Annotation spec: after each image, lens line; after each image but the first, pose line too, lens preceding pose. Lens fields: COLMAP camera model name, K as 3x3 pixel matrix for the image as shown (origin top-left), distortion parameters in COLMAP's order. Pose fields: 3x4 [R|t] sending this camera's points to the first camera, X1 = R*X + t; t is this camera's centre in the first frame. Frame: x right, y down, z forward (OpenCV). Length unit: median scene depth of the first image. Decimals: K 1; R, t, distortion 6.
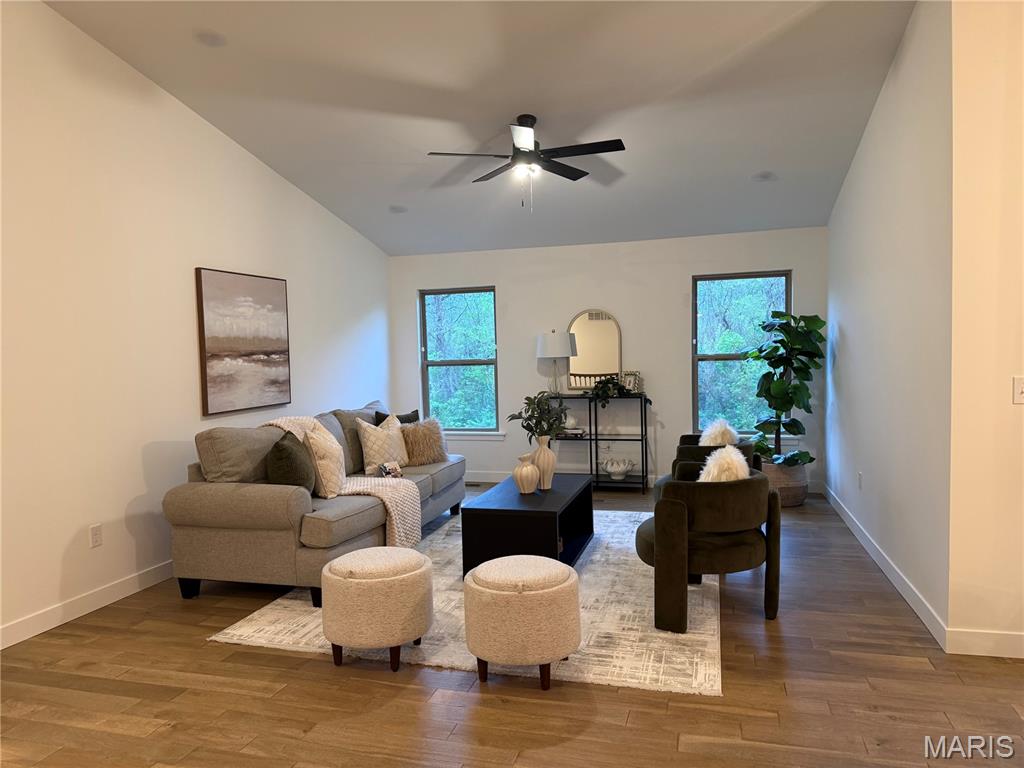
lens RADIAL K [[715.2, 0, 512.0], [0, 715.2, 384.0], [0, 0, 1]] dist [0.131413, -0.176993]
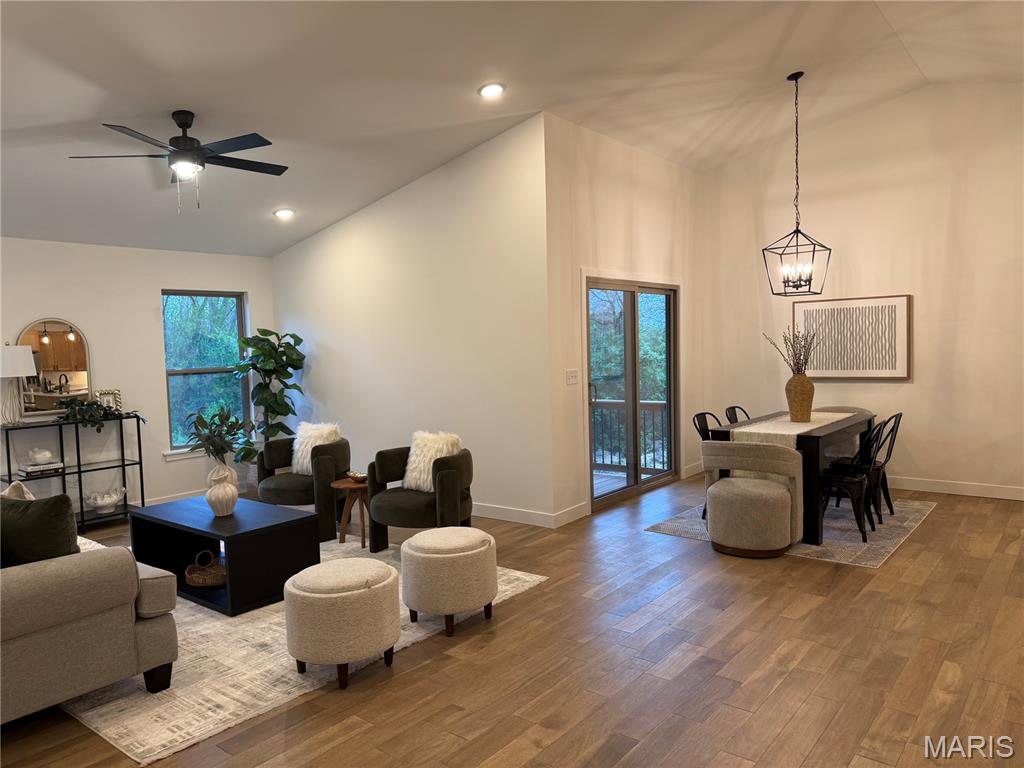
lens RADIAL K [[714.2, 0, 512.0], [0, 714.2, 384.0], [0, 0, 1]] dist [0.001900, -0.001708]
pose [[0.382432, -0.038445, 0.923183, -0.913312], [0.069024, 0.997531, 0.012948, -0.003142], [-0.921402, 0.058770, 0.384142, 0.388684]]
